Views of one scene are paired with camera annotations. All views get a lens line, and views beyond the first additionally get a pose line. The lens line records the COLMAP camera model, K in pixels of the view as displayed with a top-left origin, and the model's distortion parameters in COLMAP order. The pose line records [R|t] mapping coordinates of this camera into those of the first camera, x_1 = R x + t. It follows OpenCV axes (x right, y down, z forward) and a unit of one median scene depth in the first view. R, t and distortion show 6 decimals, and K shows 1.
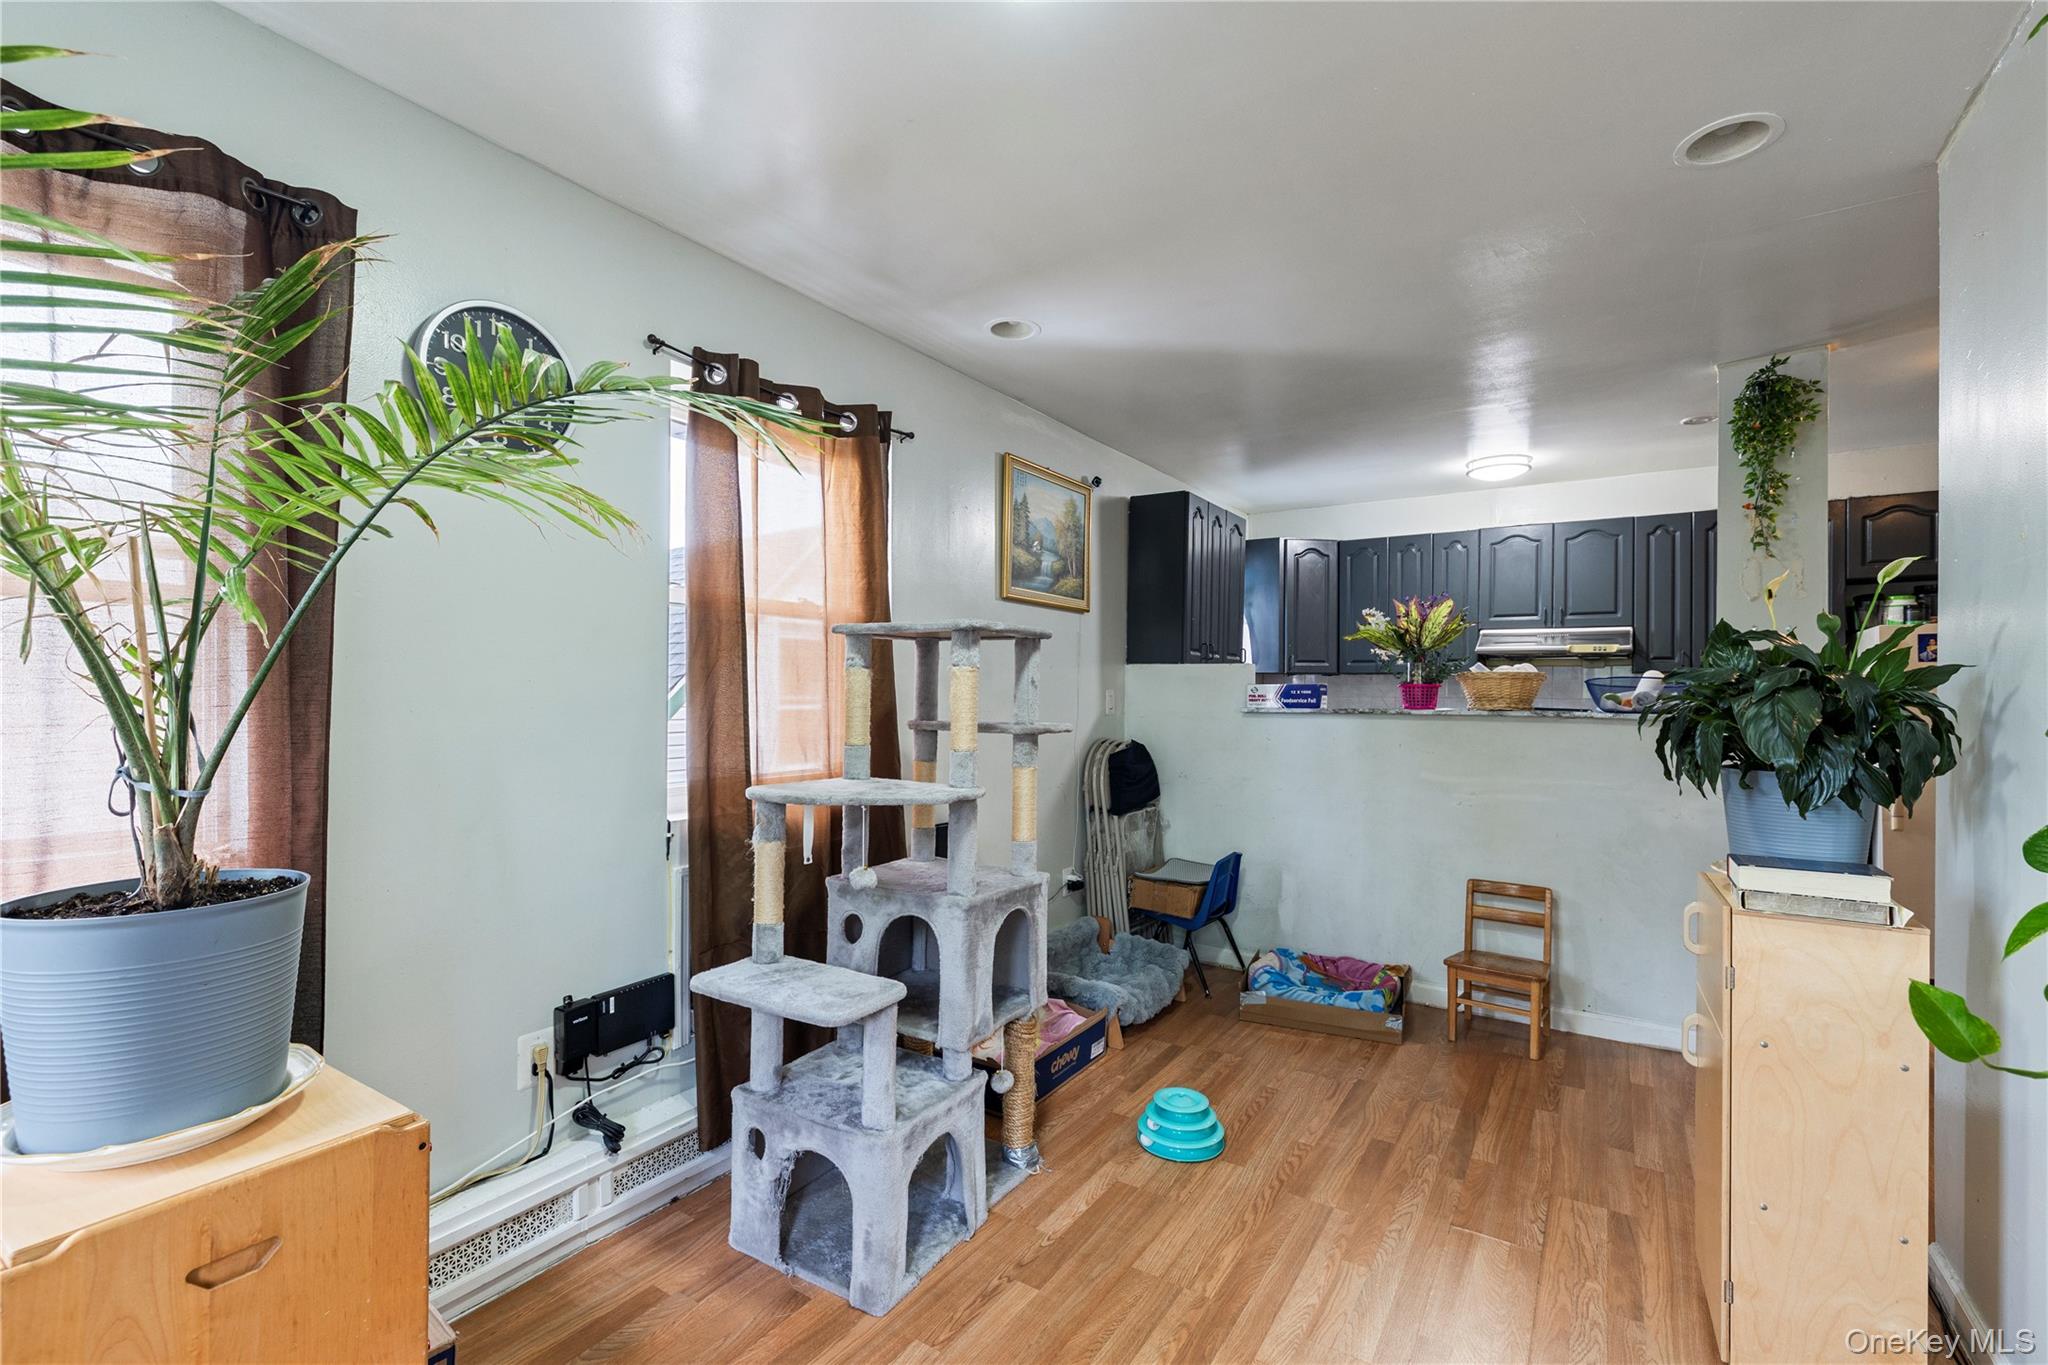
lens RADIAL K [[896.1, 0, 1024.0], [0, 896.1, 682.5], [0, 0, 1]] dist [0.000187, 0.000028]
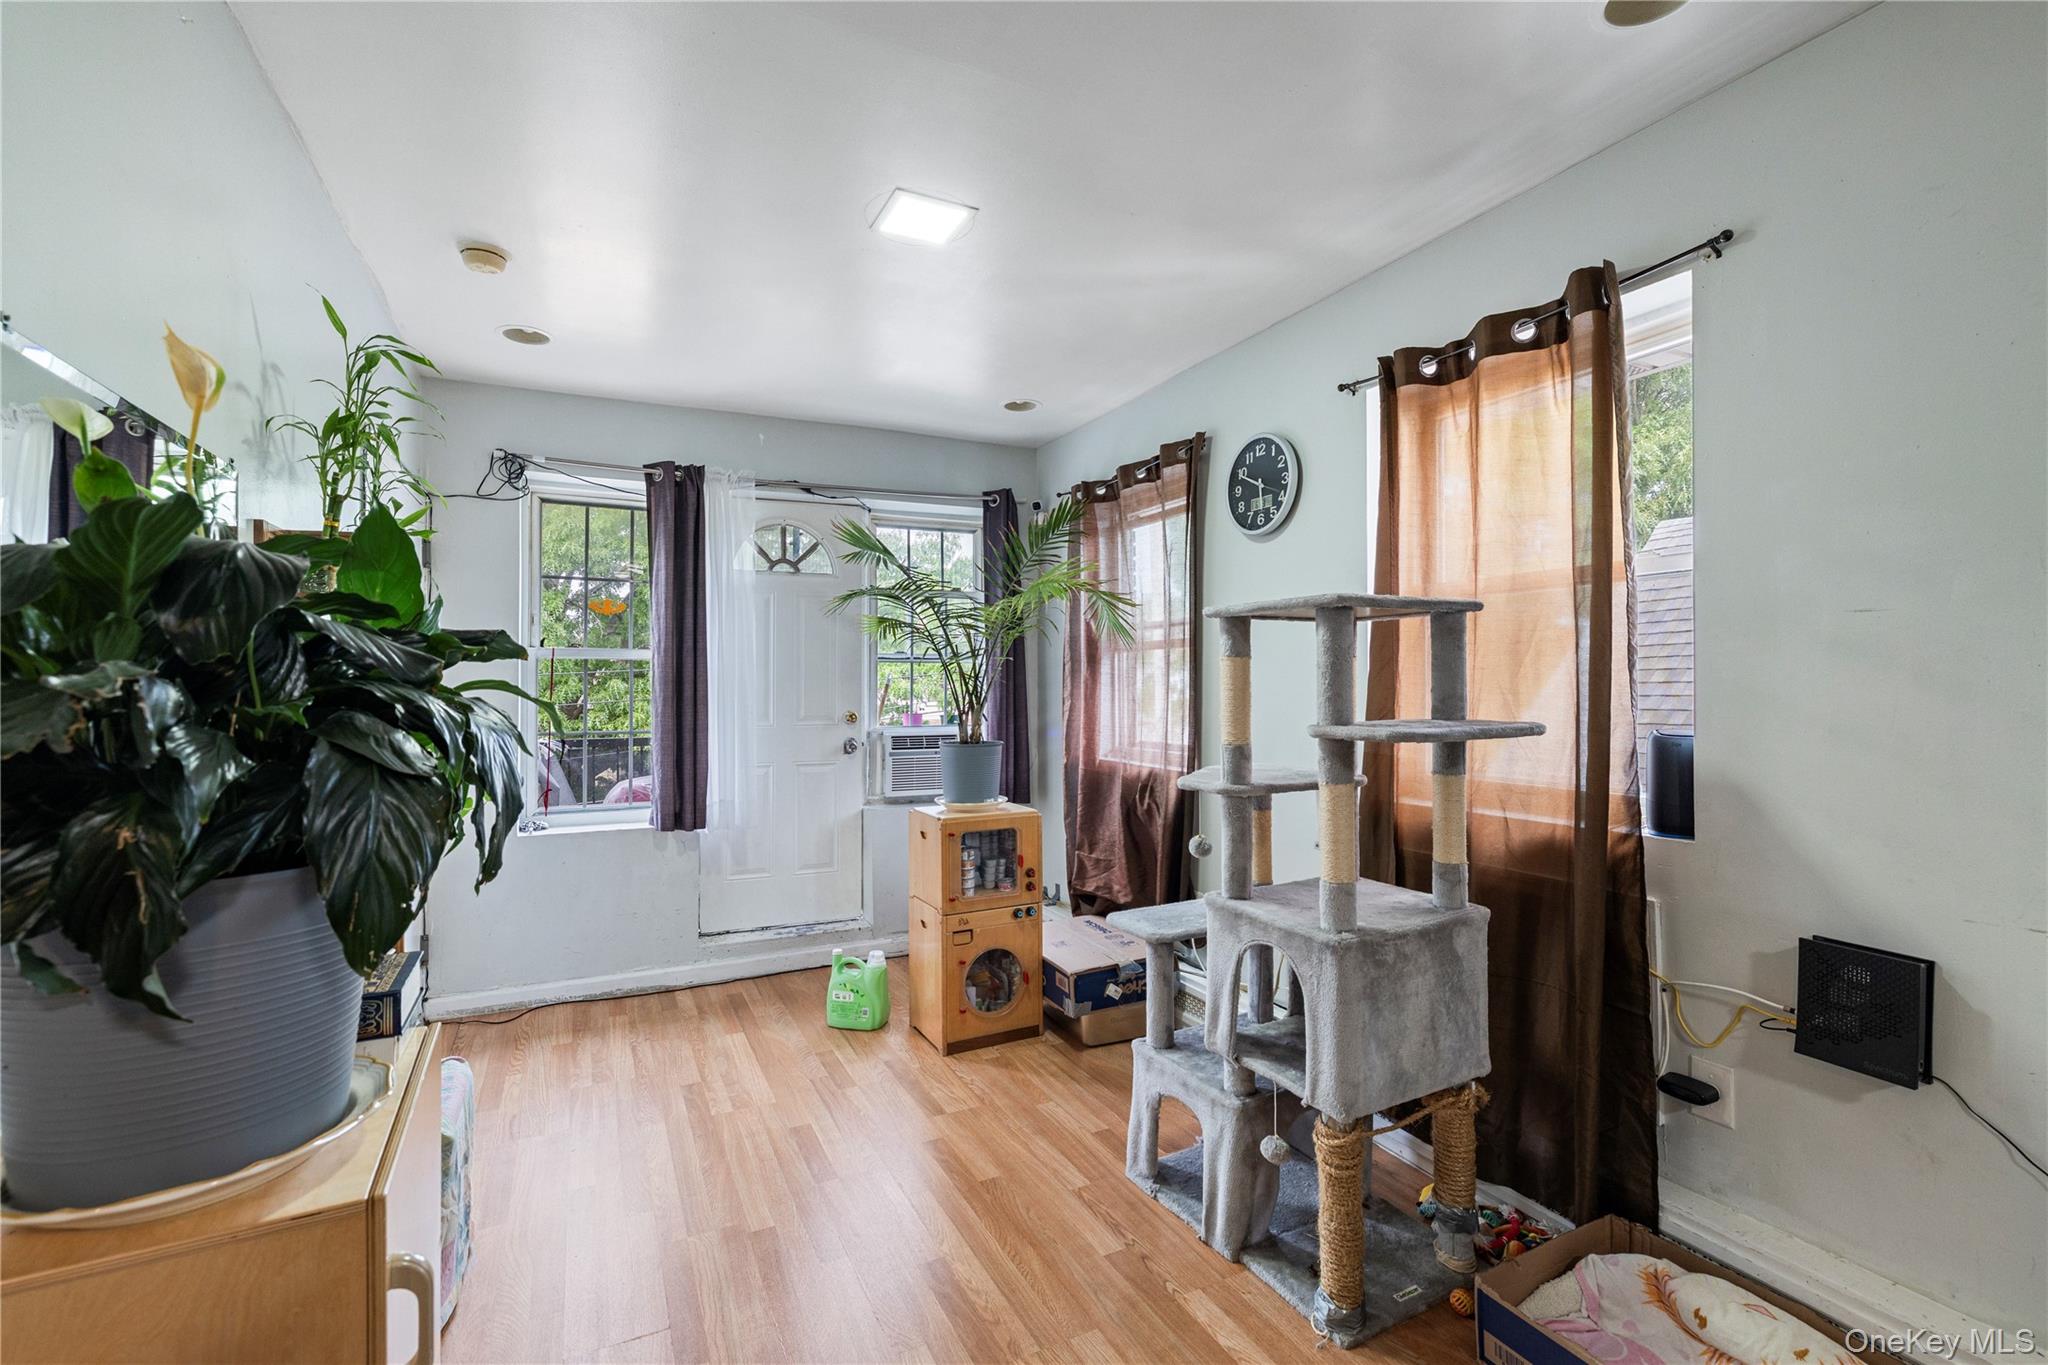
lens RADIAL K [[896.1, 0, 1024.0], [0, 896.1, 682.5], [0, 0, 1]] dist [0.000187, 0.000028]
pose [[-0.509245, -0.008522, -0.860579, 0.860758], [0.005856, 0.999894, -0.013367, 0.021952], [0.860602, -0.011847, -0.509141, 1.298779]]
